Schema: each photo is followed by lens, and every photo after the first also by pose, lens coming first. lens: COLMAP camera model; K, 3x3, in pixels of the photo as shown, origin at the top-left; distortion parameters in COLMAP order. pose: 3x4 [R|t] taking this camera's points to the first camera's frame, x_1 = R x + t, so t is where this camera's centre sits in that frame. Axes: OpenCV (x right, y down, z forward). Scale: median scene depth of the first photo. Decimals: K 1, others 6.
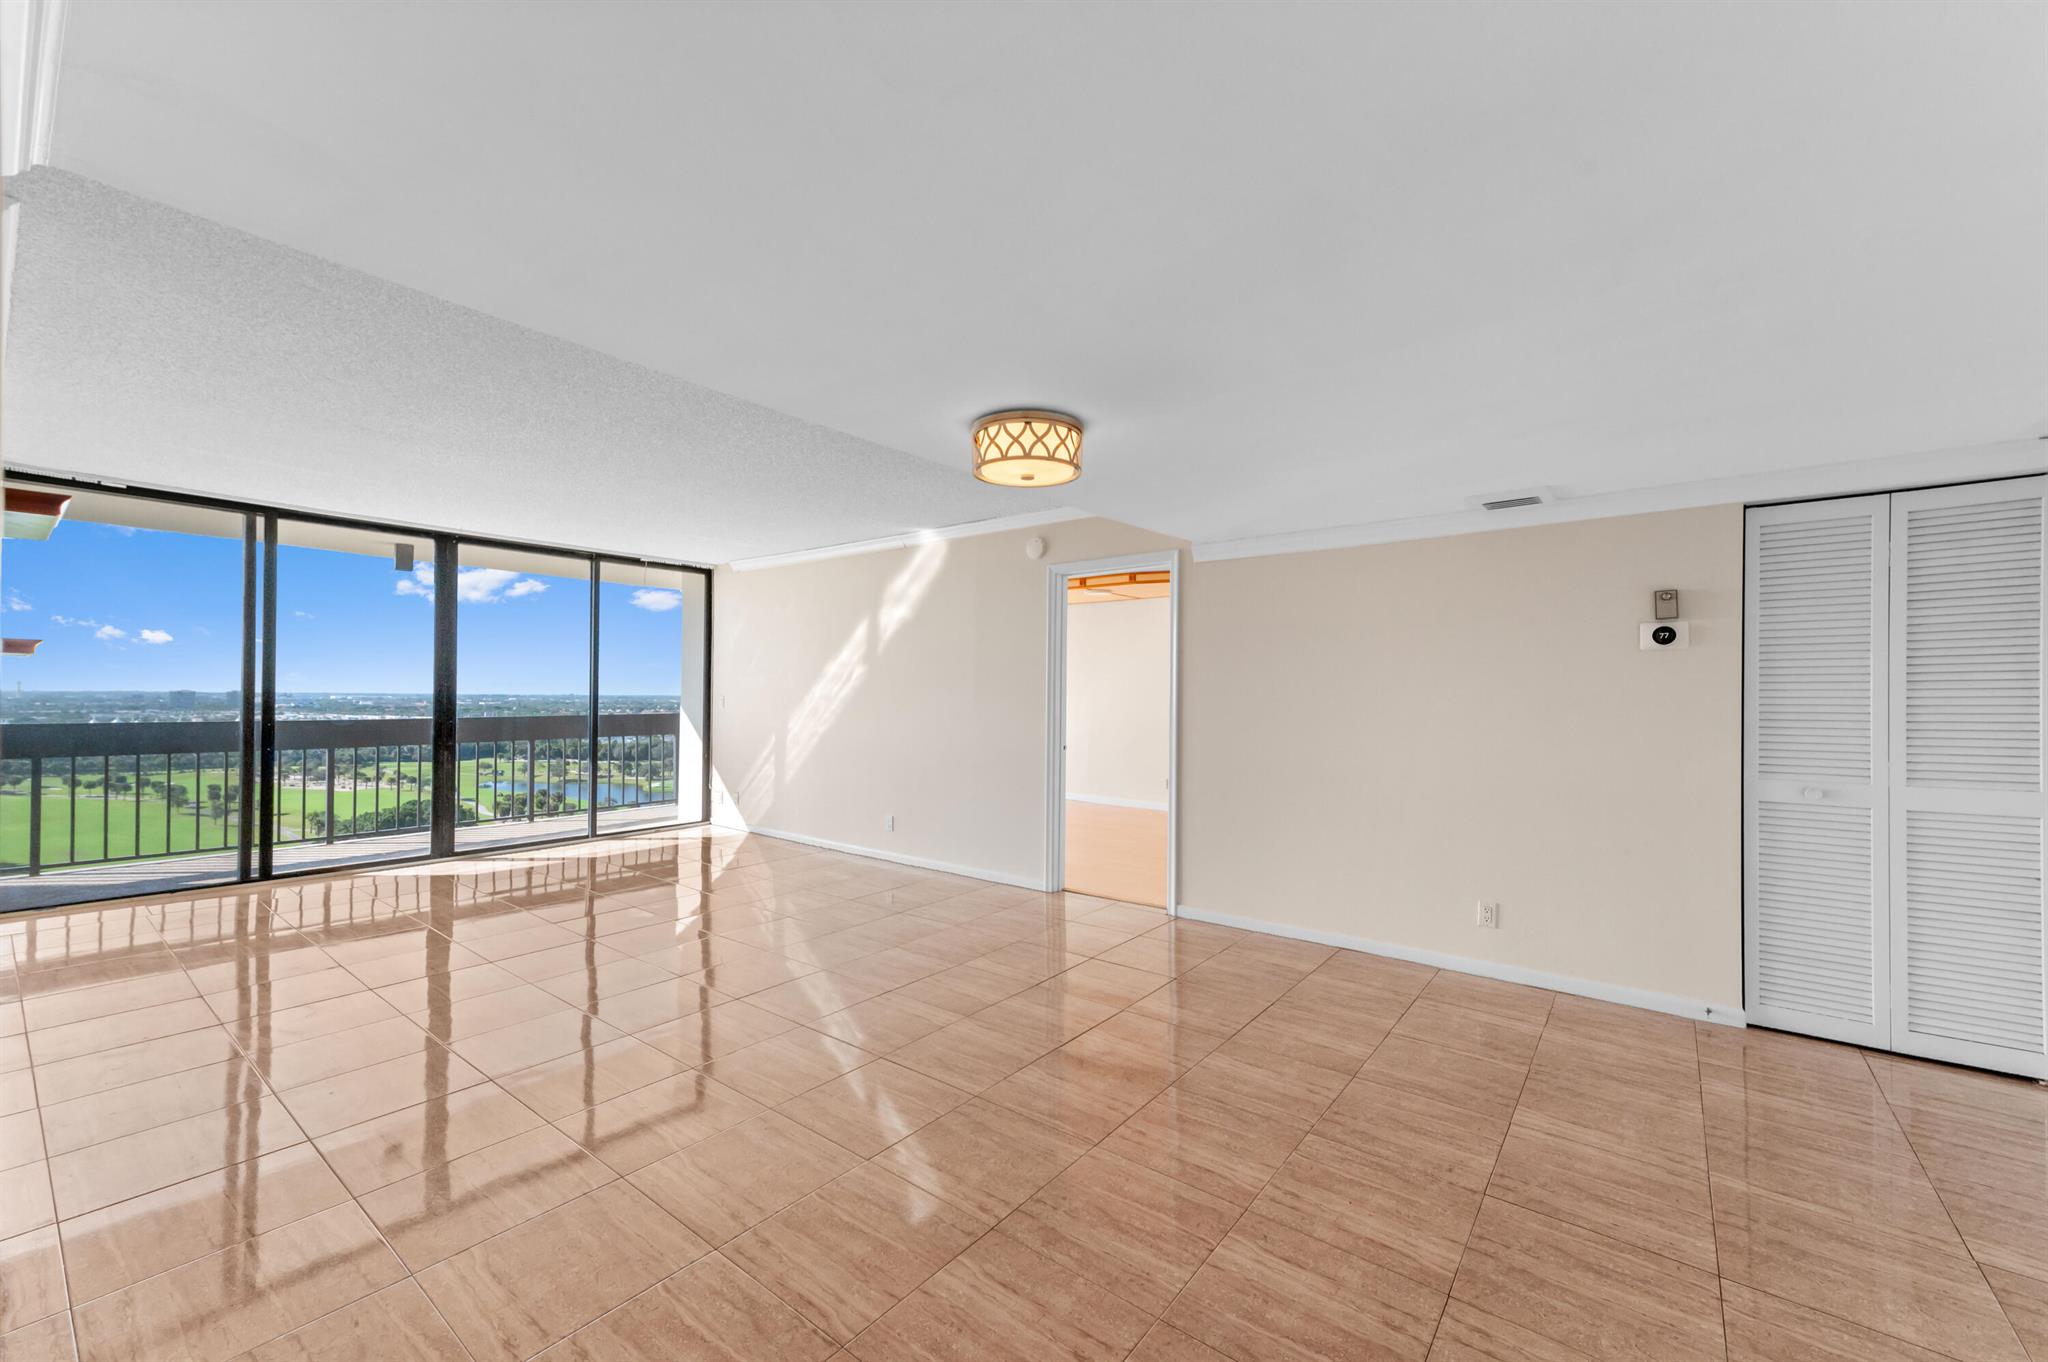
lens RADIAL K [[810.9, 0, 1036.9], [0, 810.9, 681.7], [0, 0, 1]] dist [0.004134, 0.000078]
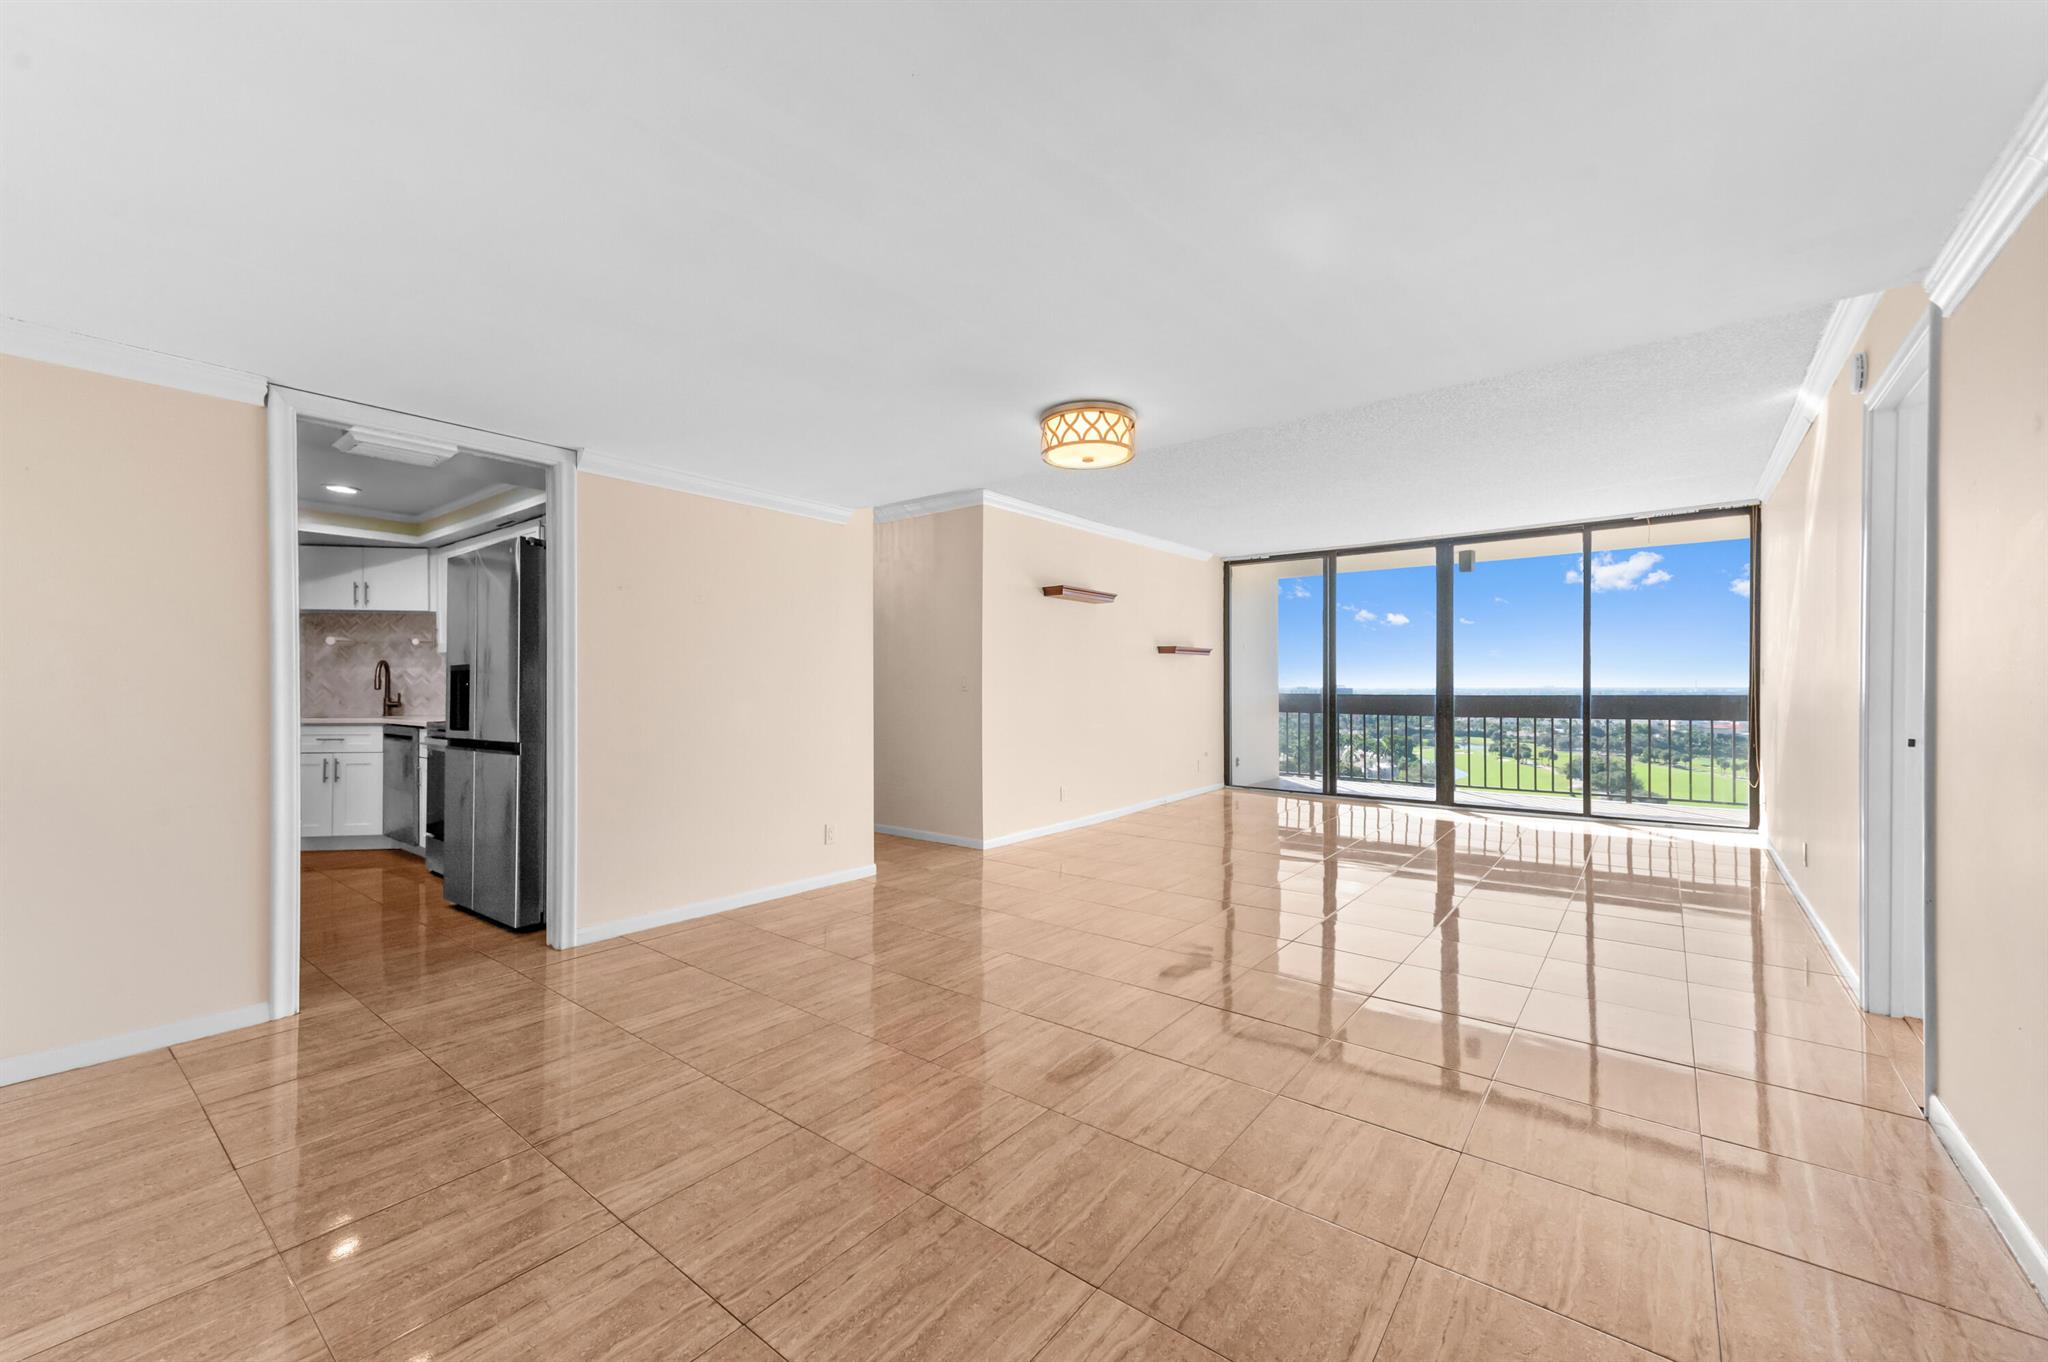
lens RADIAL K [[810.9, 0, 1036.9], [0, 810.9, 681.7], [0, 0, 1]] dist [0.004134, 0.000078]
pose [[0.002411, -0.011283, -0.999933, 0.563792], [0.018315, 0.999769, -0.011237, 0.037389], [0.999829, -0.018287, 0.002617, 0.444841]]
